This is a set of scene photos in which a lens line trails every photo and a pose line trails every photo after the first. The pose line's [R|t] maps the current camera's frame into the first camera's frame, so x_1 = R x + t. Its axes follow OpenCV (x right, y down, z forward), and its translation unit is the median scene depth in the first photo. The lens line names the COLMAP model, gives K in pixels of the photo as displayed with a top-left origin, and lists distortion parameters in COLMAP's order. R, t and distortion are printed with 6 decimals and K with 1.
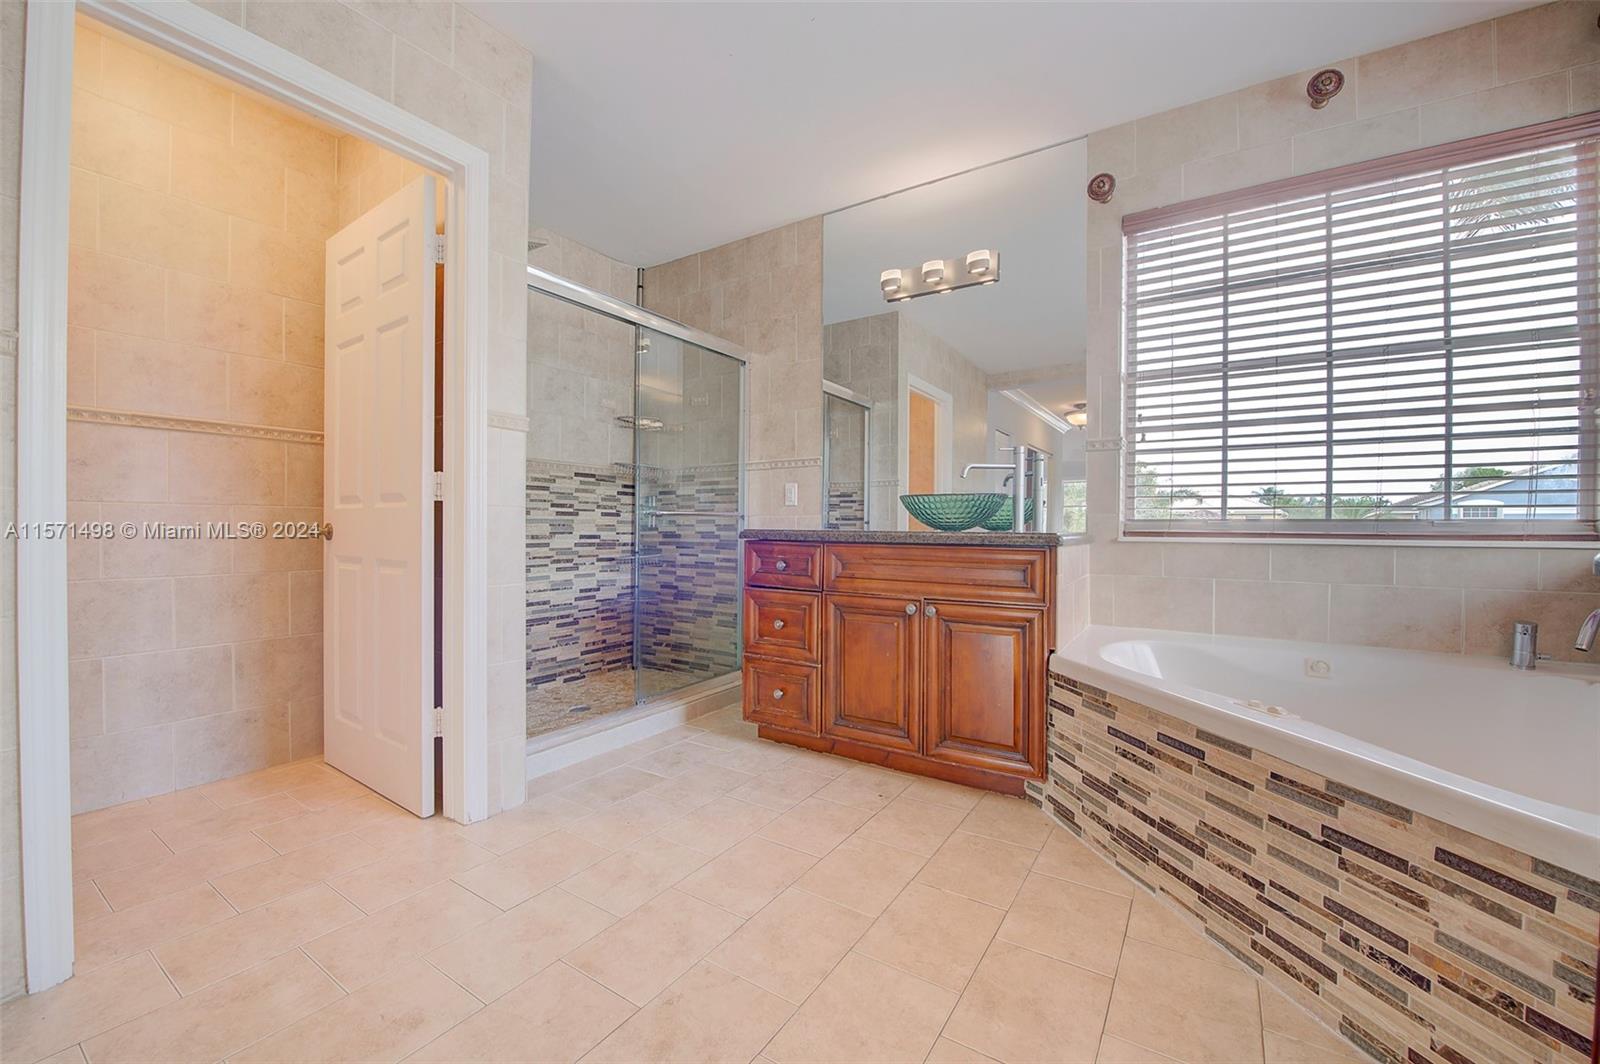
lens RADIAL K [[642.9, 0, 802.6], [0, 642.9, 527.4], [0, 0, 1]] dist [-0.012743, -0.000646]
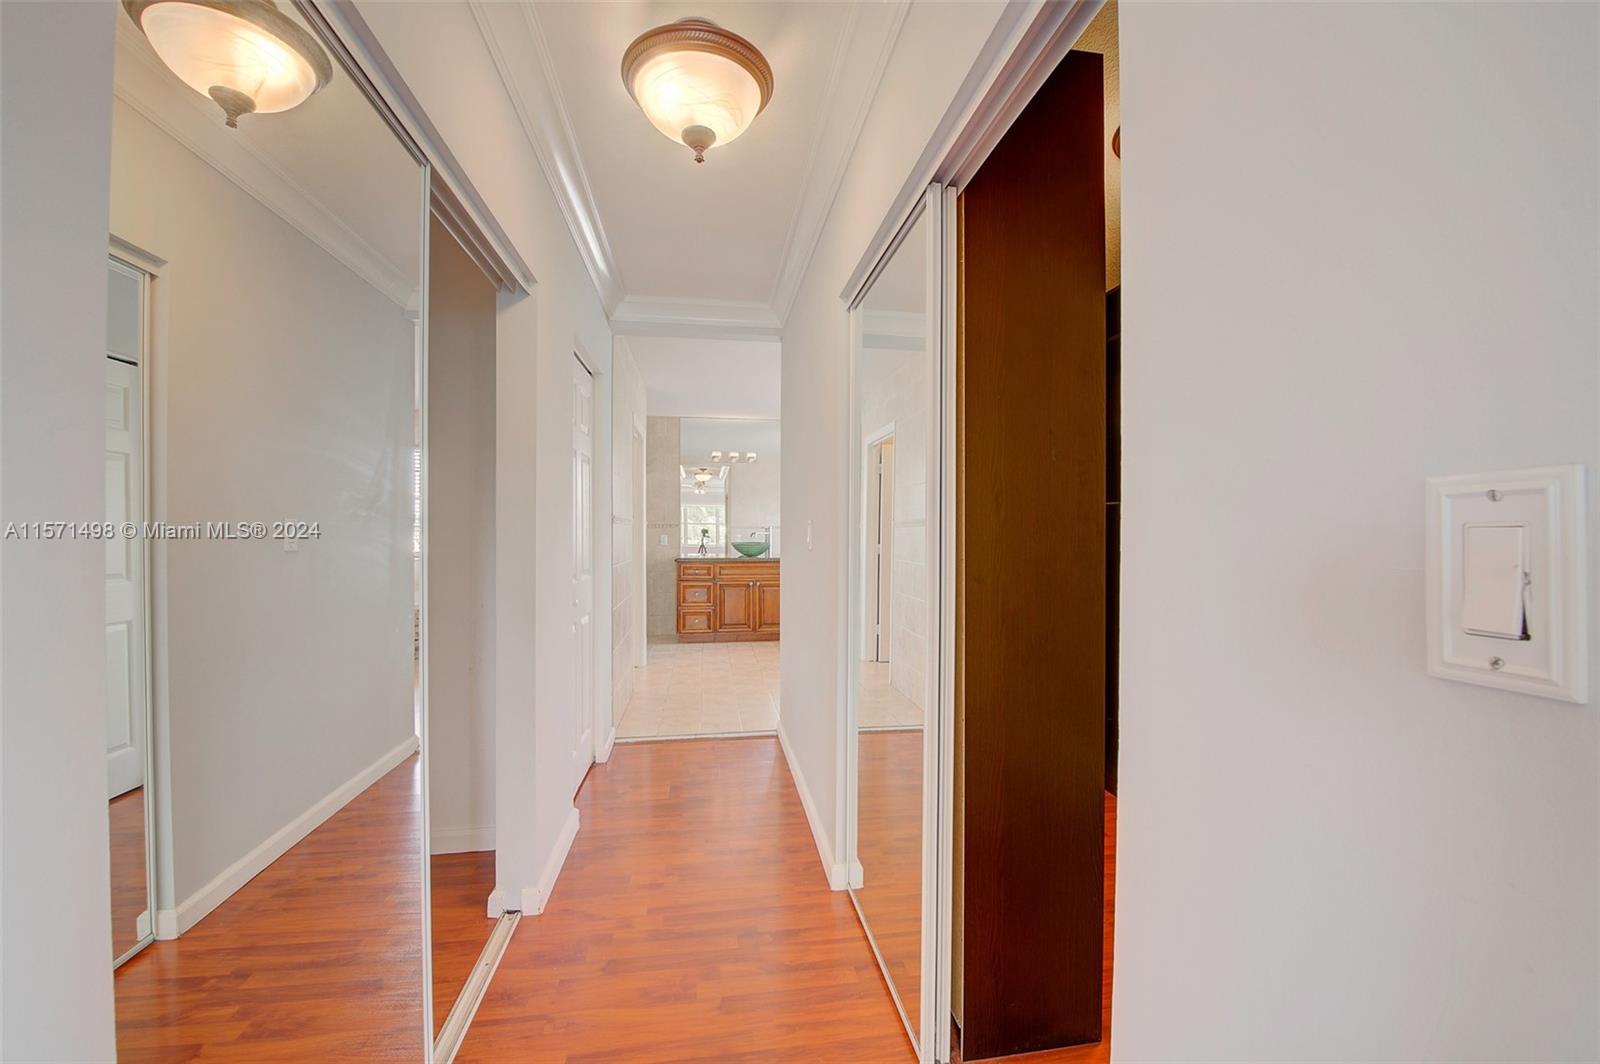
lens RADIAL K [[642.9, 0, 805.0], [0, 642.9, 536.5], [0, 0, 1]] dist [-0.012743, -0.000646]
pose [[0.750476, -0.005128, 0.660878, -1.515671], [0.003287, 0.999986, 0.004028, -0.097612], [-0.660890, -0.000851, 0.750483, -1.326621]]
